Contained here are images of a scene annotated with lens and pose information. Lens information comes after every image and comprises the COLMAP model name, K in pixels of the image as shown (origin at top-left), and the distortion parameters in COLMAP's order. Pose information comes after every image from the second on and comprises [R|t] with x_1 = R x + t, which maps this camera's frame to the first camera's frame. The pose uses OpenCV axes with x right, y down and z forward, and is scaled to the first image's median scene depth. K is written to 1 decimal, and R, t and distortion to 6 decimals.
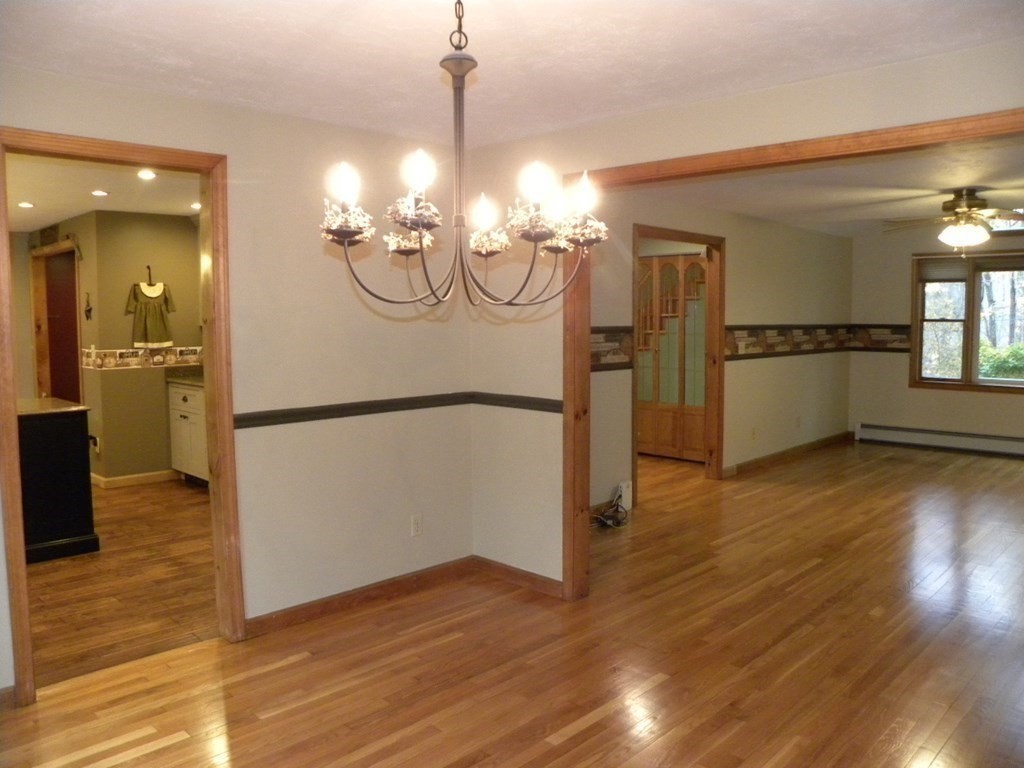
lens RADIAL K [[779.0, 0, 516.1], [0, 779.0, 386.8], [0, 0, 1]] dist [-0.091271, 0.012568]
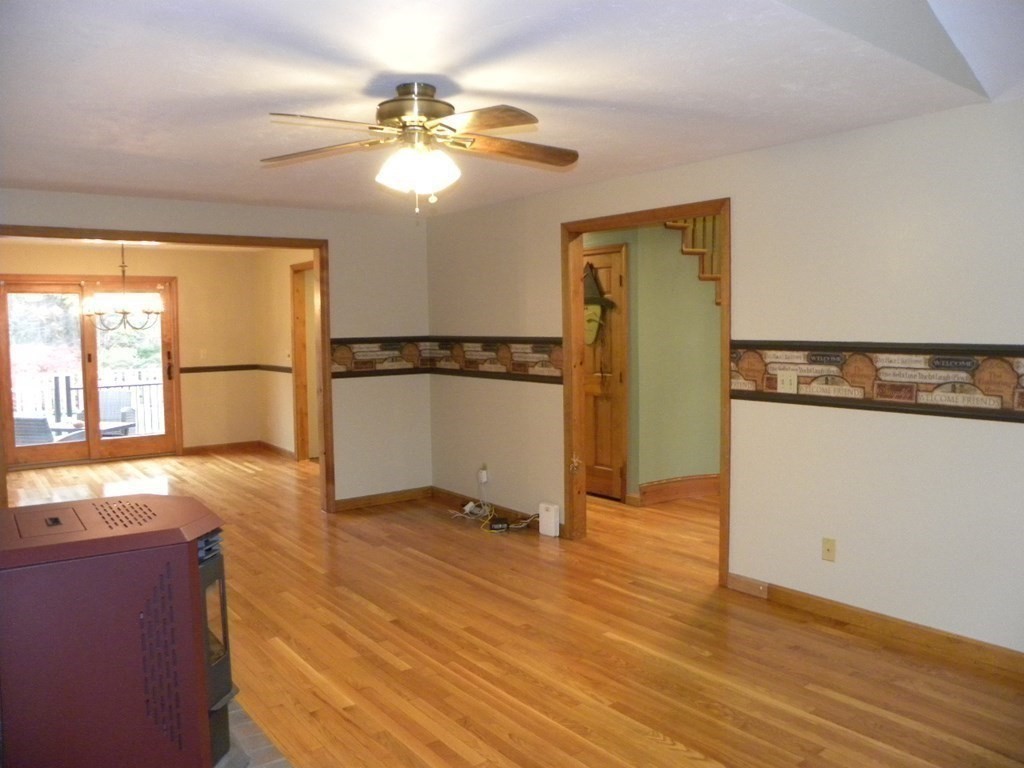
lens RADIAL K [[779.0, 0, 516.3], [0, 779.0, 381.5], [0, 0, 1]] dist [-0.091271, 0.012568]
pose [[-0.140474, 0.069296, -0.987656, 1.066137], [-0.085028, 0.993018, 0.081766, -0.097709], [0.986427, 0.095465, -0.133601, 1.087121]]
